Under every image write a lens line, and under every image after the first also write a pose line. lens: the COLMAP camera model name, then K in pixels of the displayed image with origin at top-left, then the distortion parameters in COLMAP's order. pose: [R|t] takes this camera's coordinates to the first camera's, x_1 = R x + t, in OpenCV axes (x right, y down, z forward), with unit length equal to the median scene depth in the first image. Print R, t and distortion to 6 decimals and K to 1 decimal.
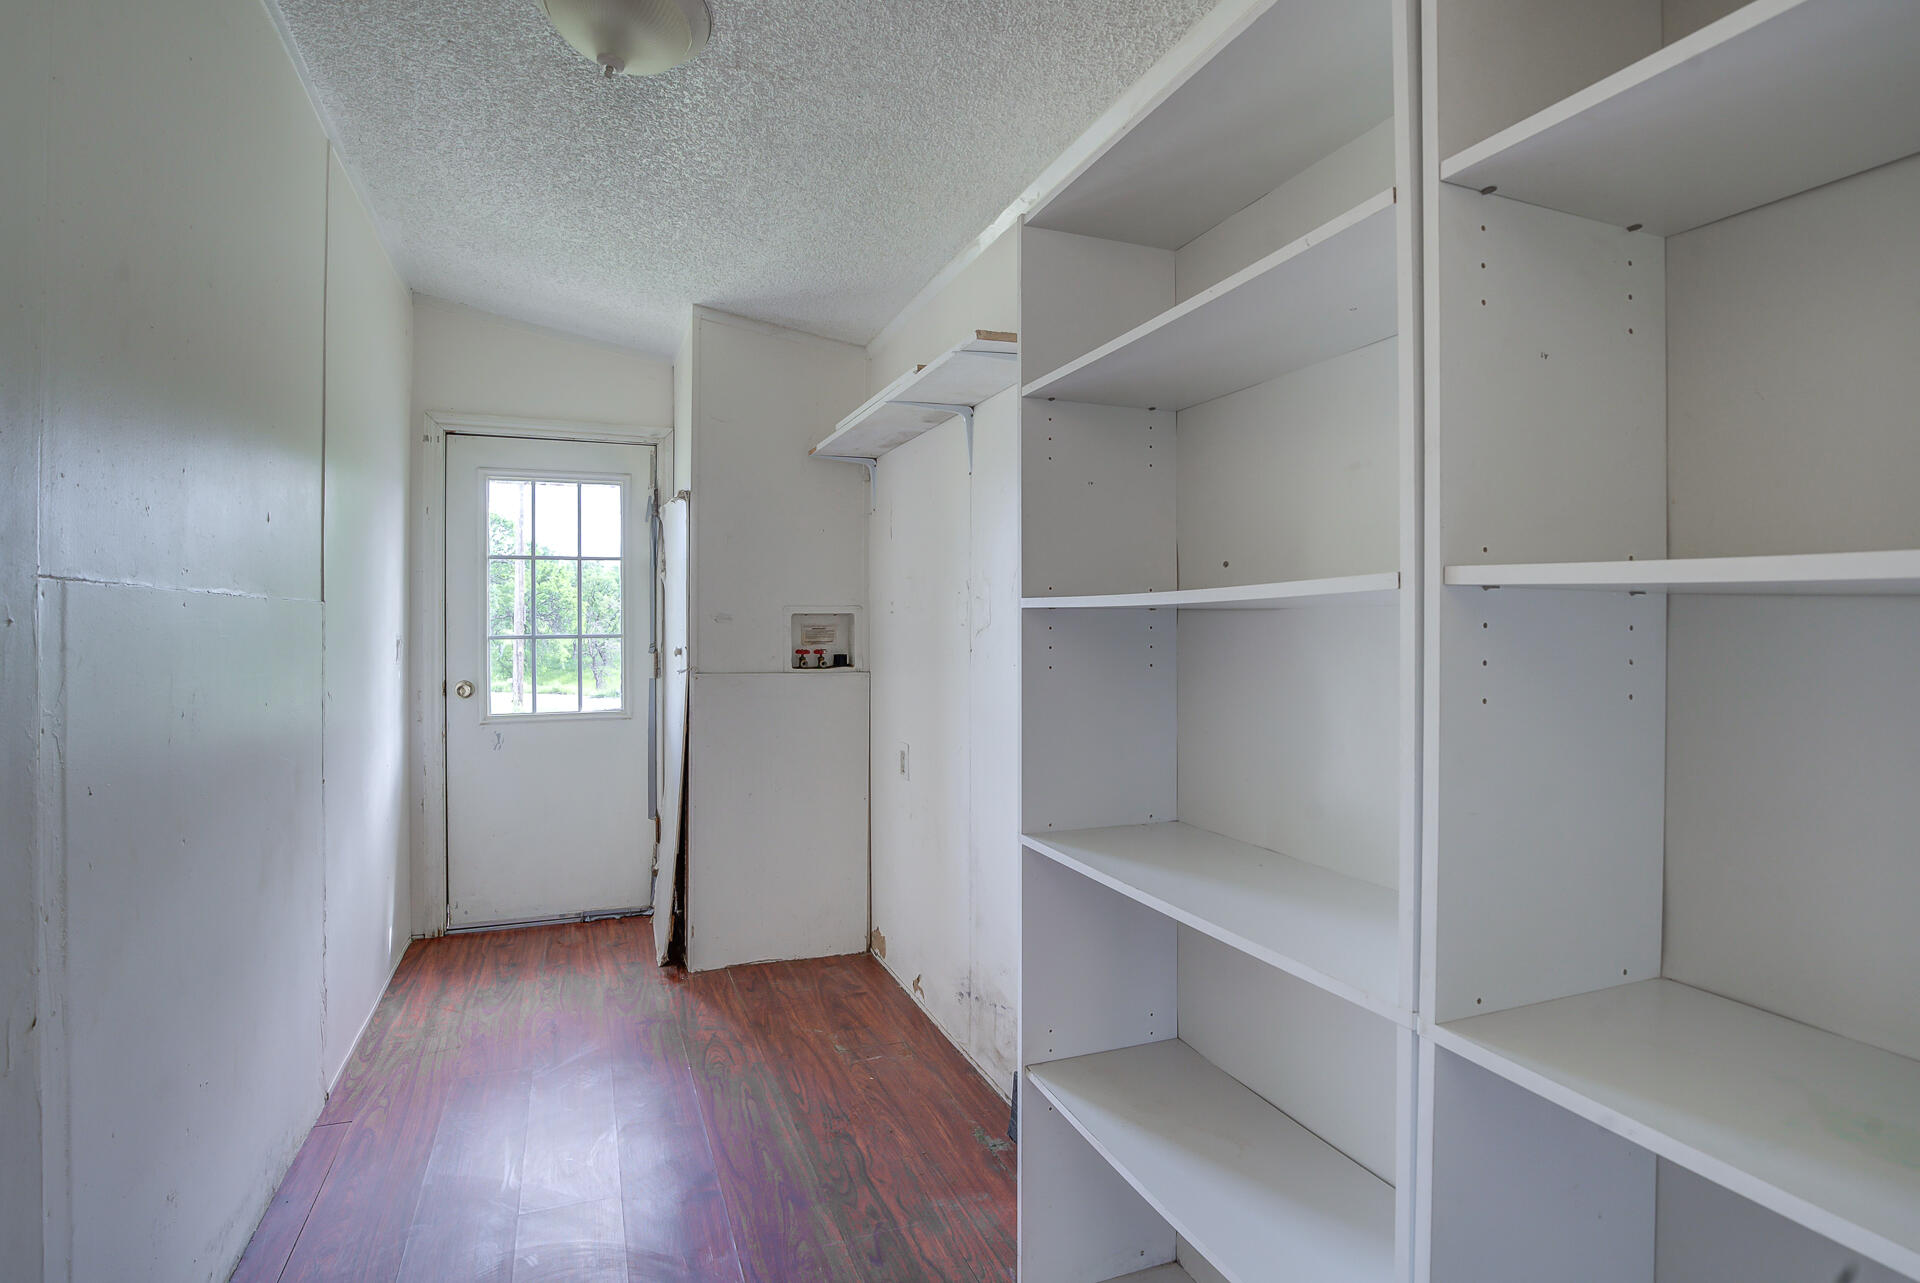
lens RADIAL K [[893.5, 0, 910.1], [0, 893.5, 615.7], [0, 0, 1]] dist [-0.038285, 0.008889]
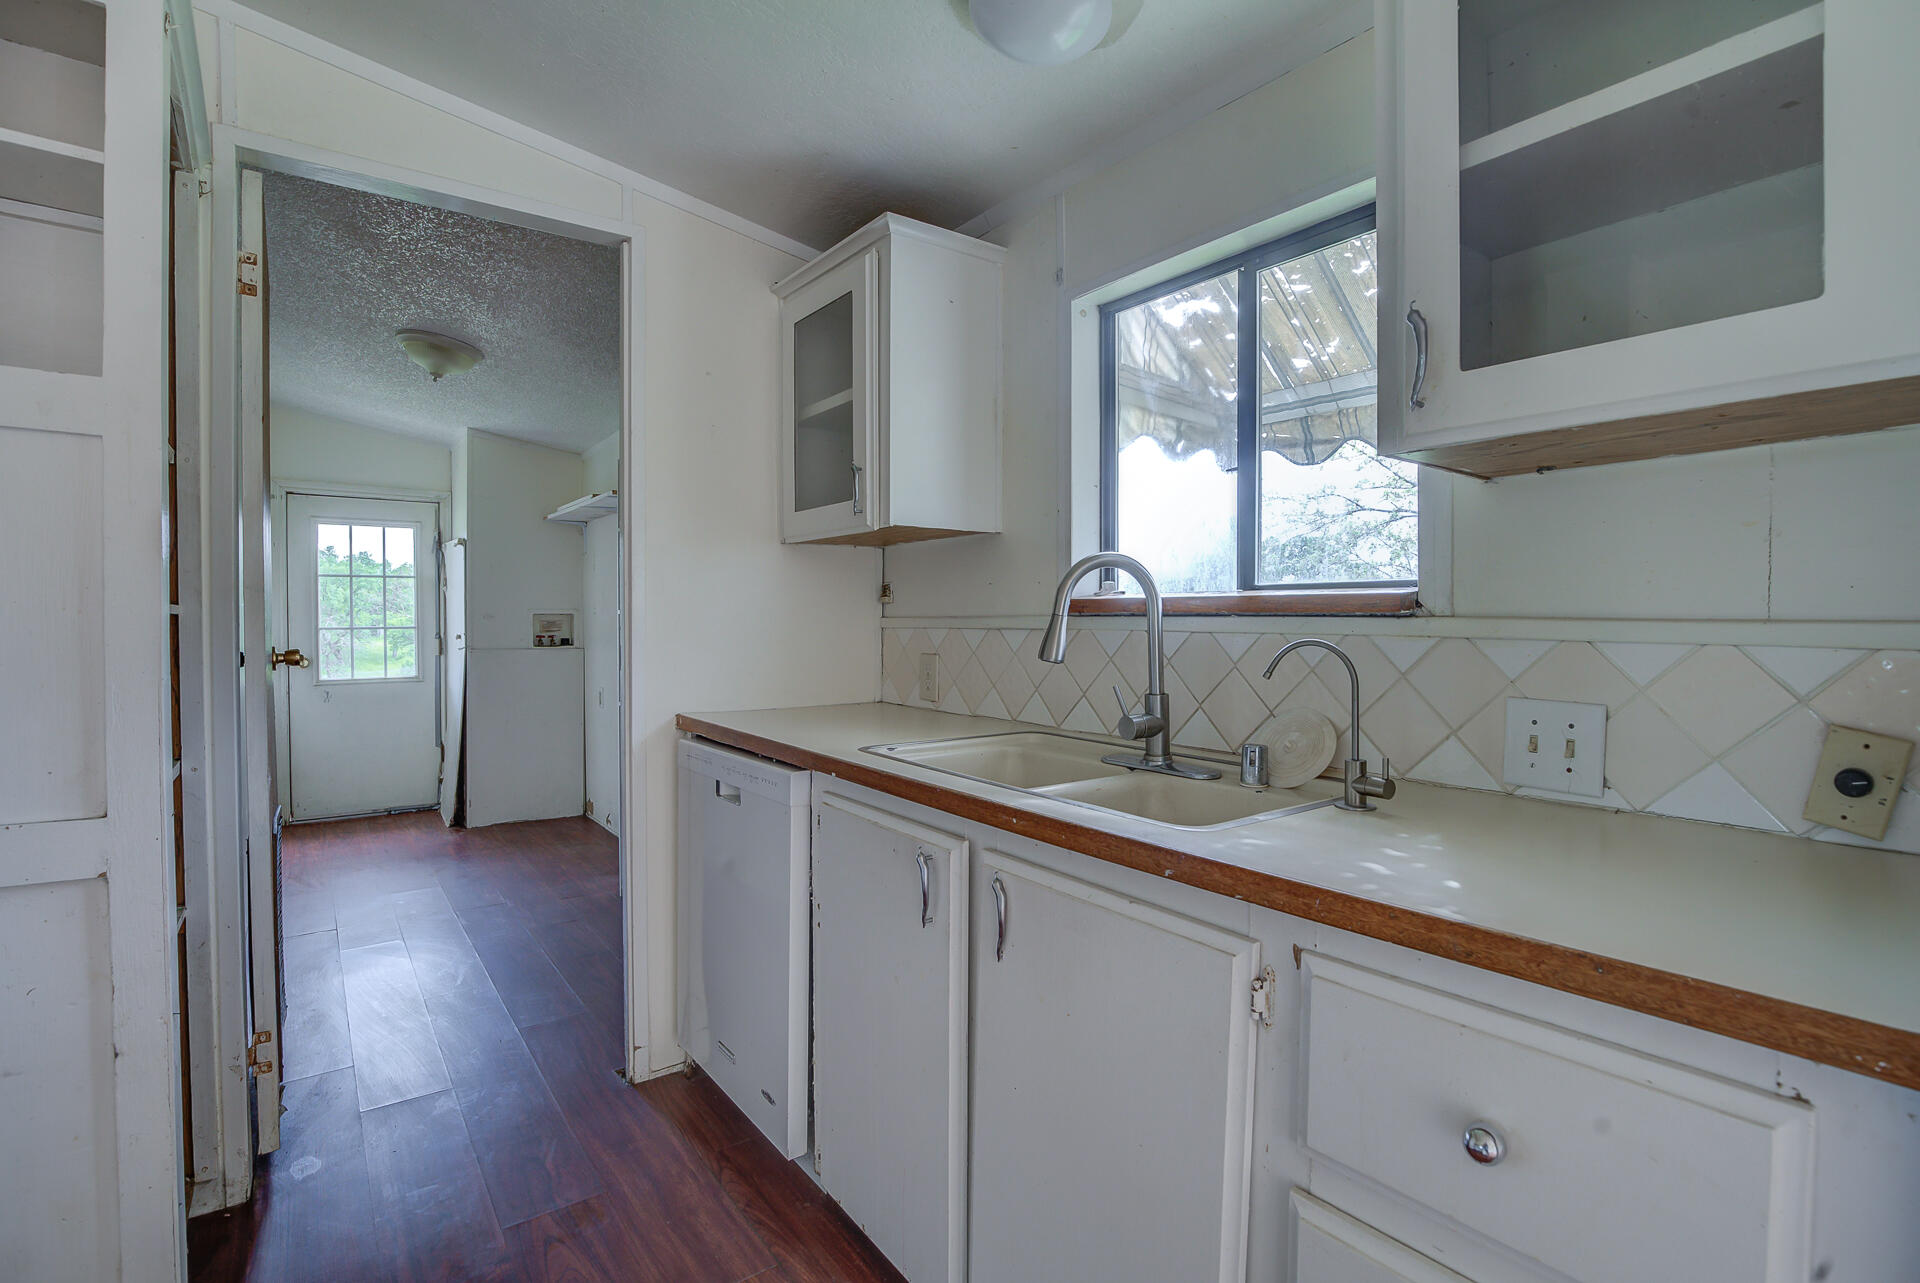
lens RADIAL K [[893.5, 0, 963.2], [0, 893.5, 637.9], [0, 0, 1]] dist [-0.038285, 0.008889]
pose [[0.957492, -0.002987, 0.288443, 0.147733], [-0.005163, 0.999609, 0.027490, -0.006365], [-0.288412, -0.027811, 0.957102, -0.758955]]
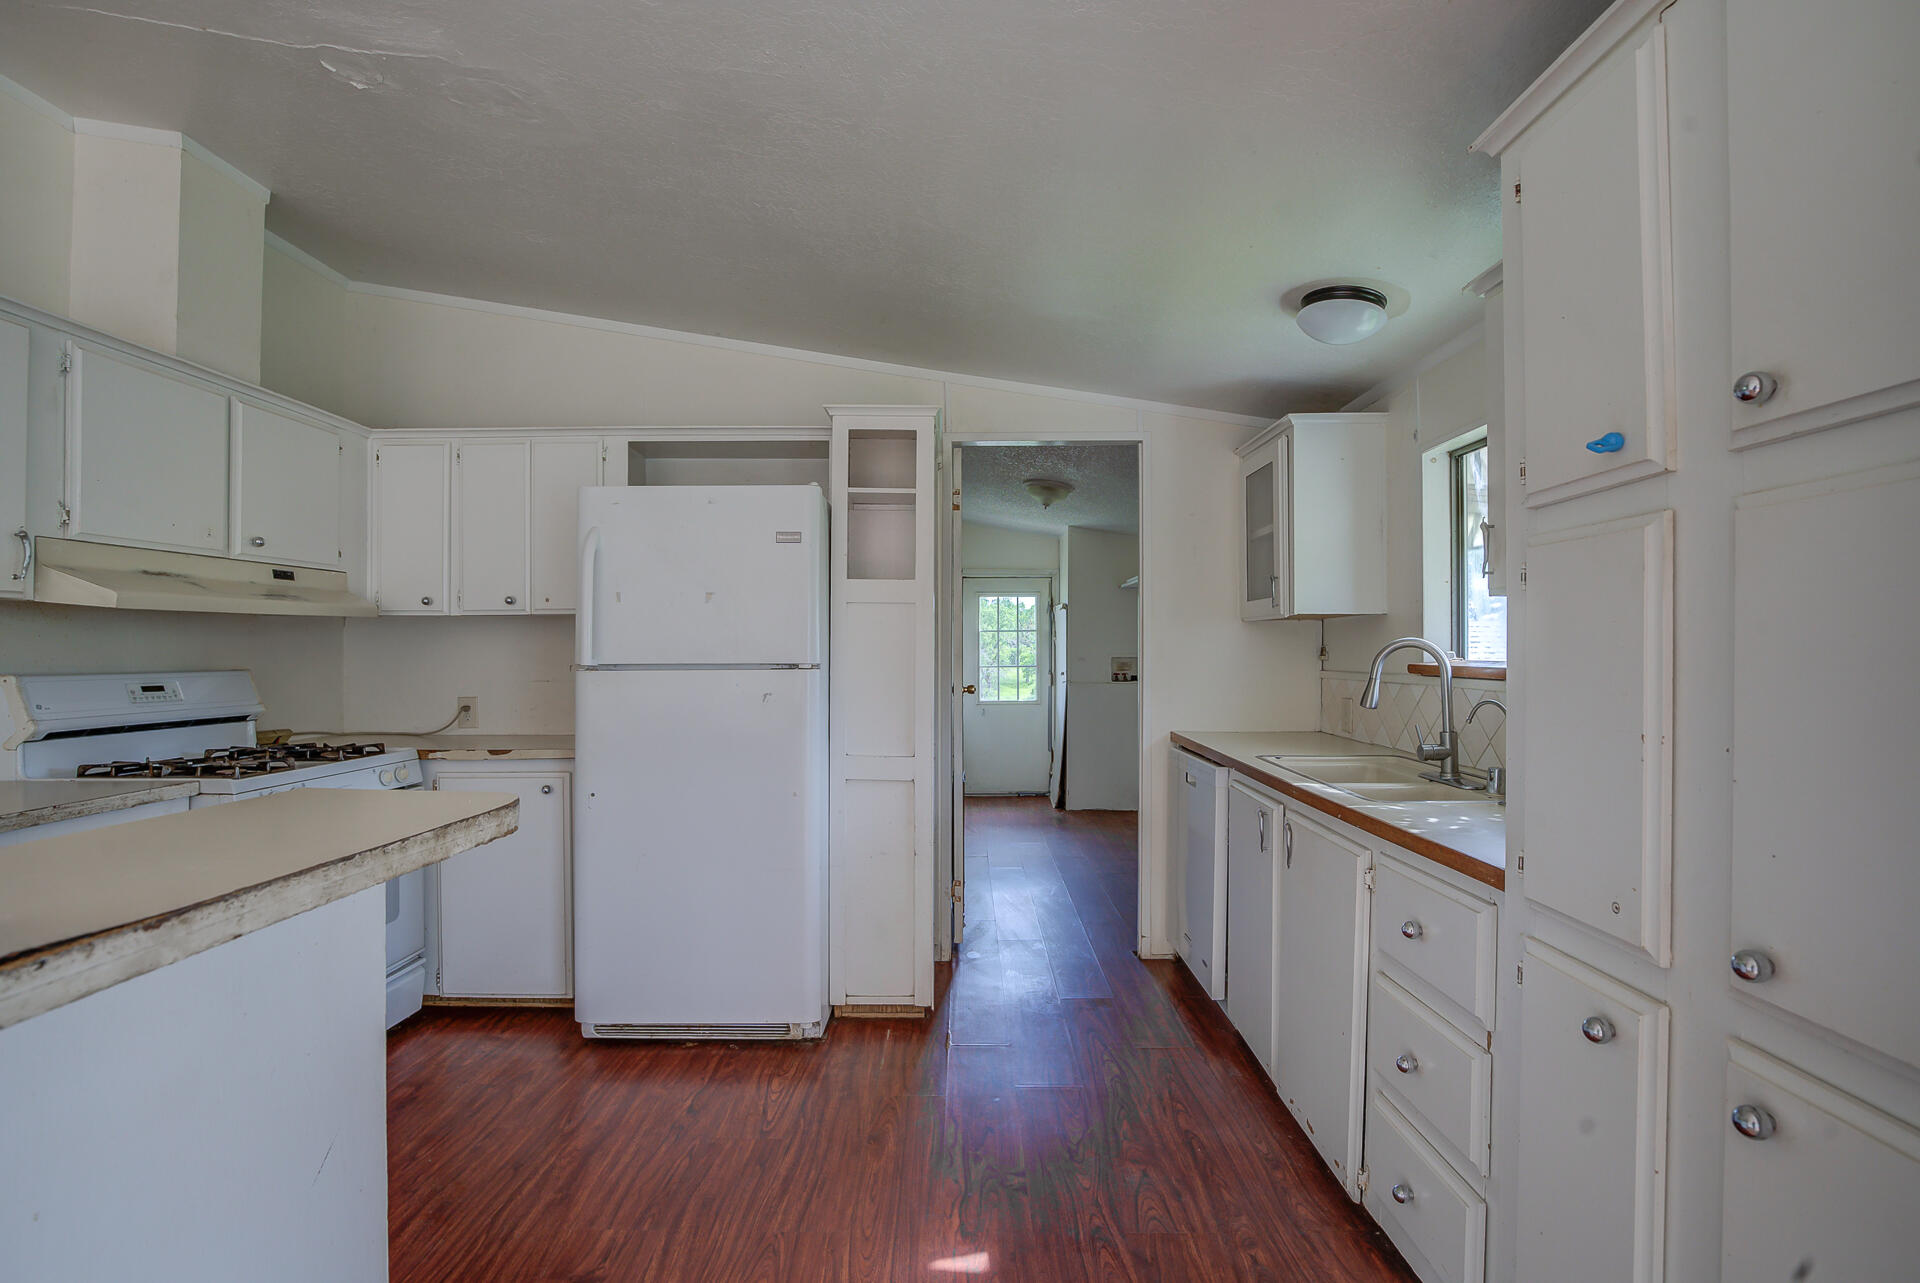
lens RADIAL K [[893.5, 0, 960.2], [0, 893.5, 650.5], [0, 0, 1]] dist [-0.038285, 0.008889]
pose [[0.937049, 0.002058, -0.349192, 0.276112], [0.001402, 0.999952, 0.009655, -0.038518], [0.349195, -0.009537, 0.937002, -1.161832]]
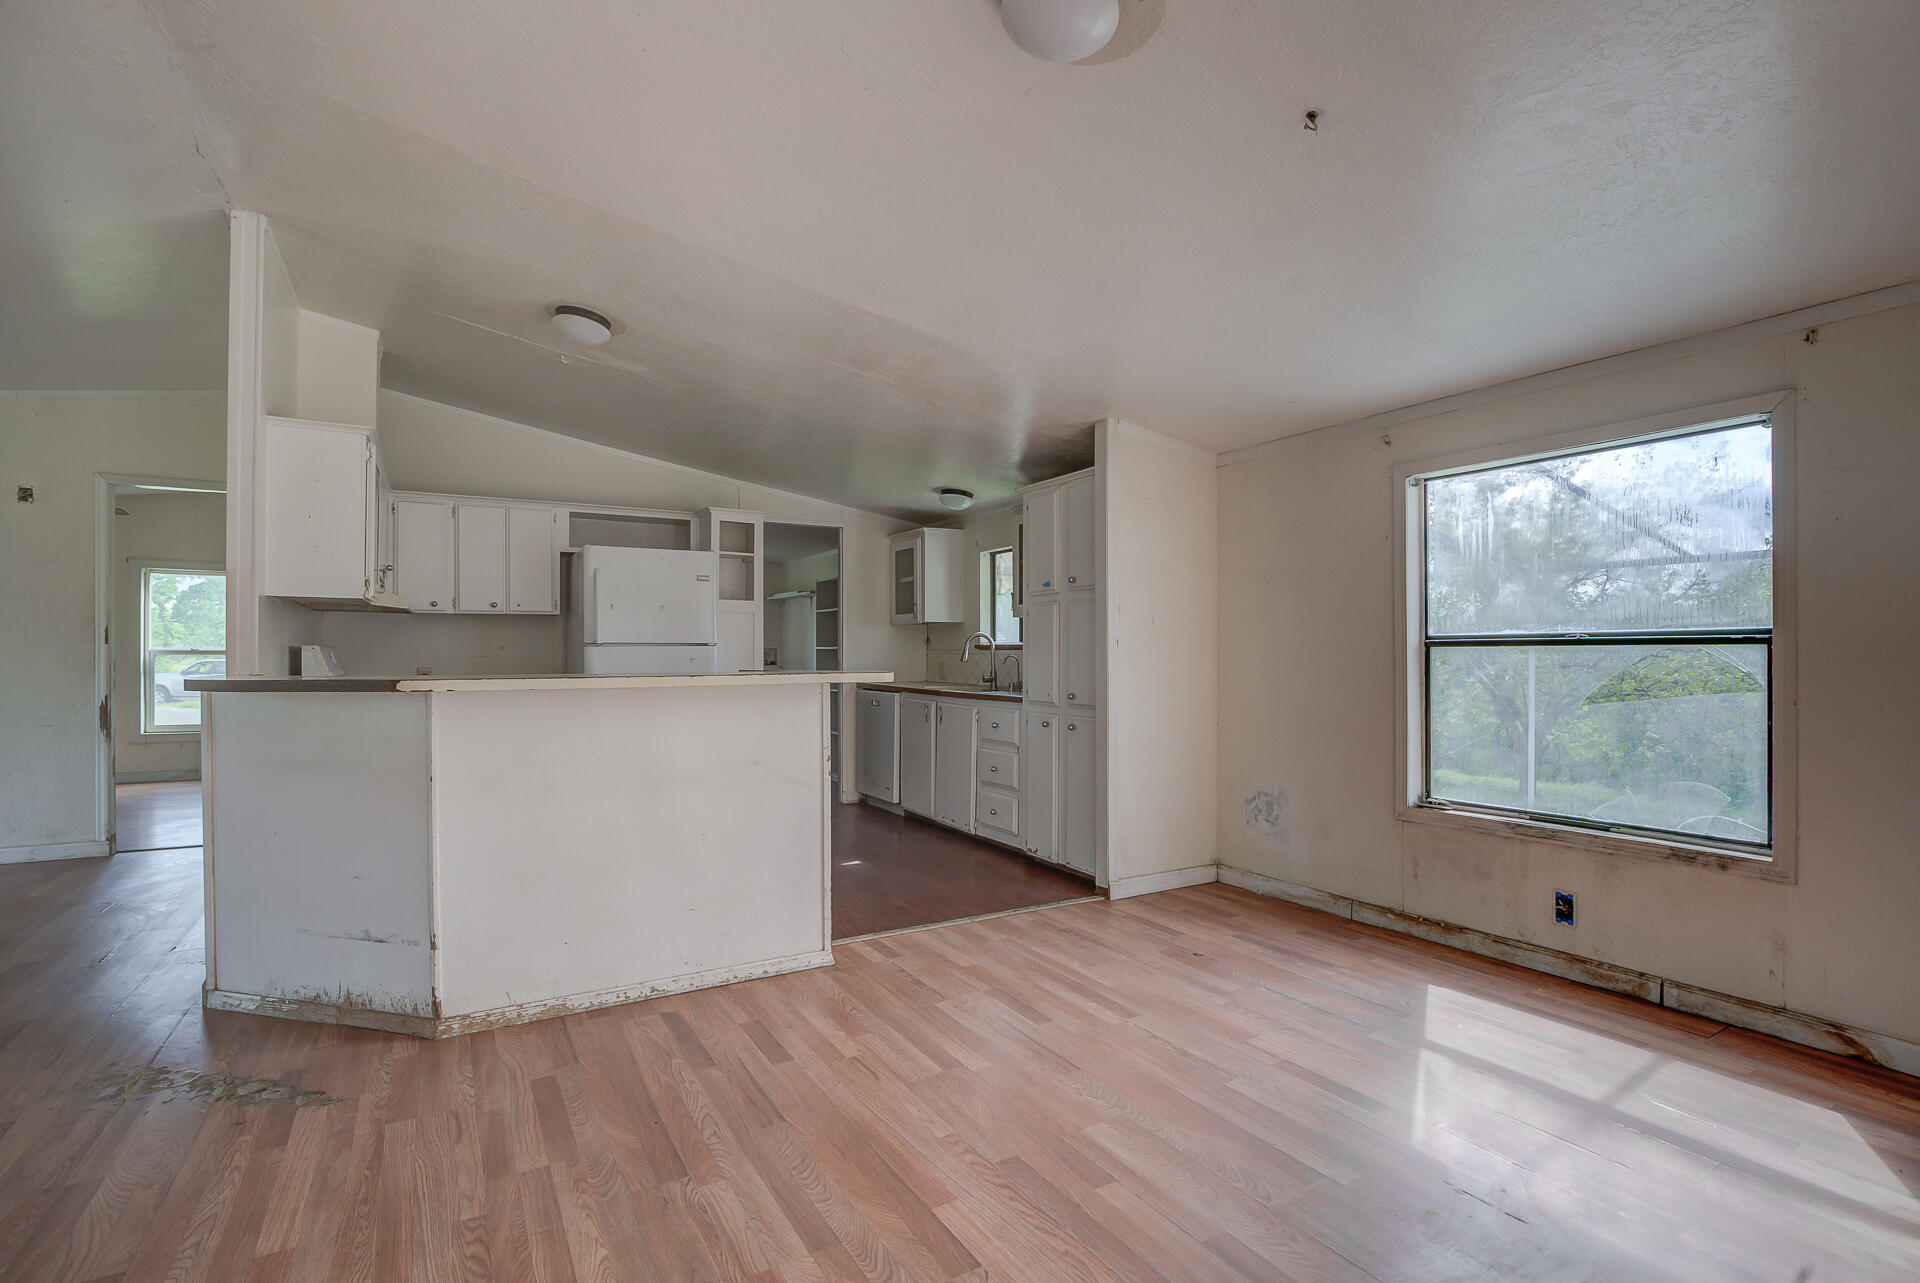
lens RADIAL K [[893.5, 0, 970.7], [0, 893.5, 654.6], [0, 0, 1]] dist [-0.038285, 0.008889]
pose [[0.981364, 0.001323, 0.192155, -0.010777], [-0.003730, 0.999919, 0.012169, -0.017938], [-0.192124, -0.012659, 0.981289, -2.168966]]
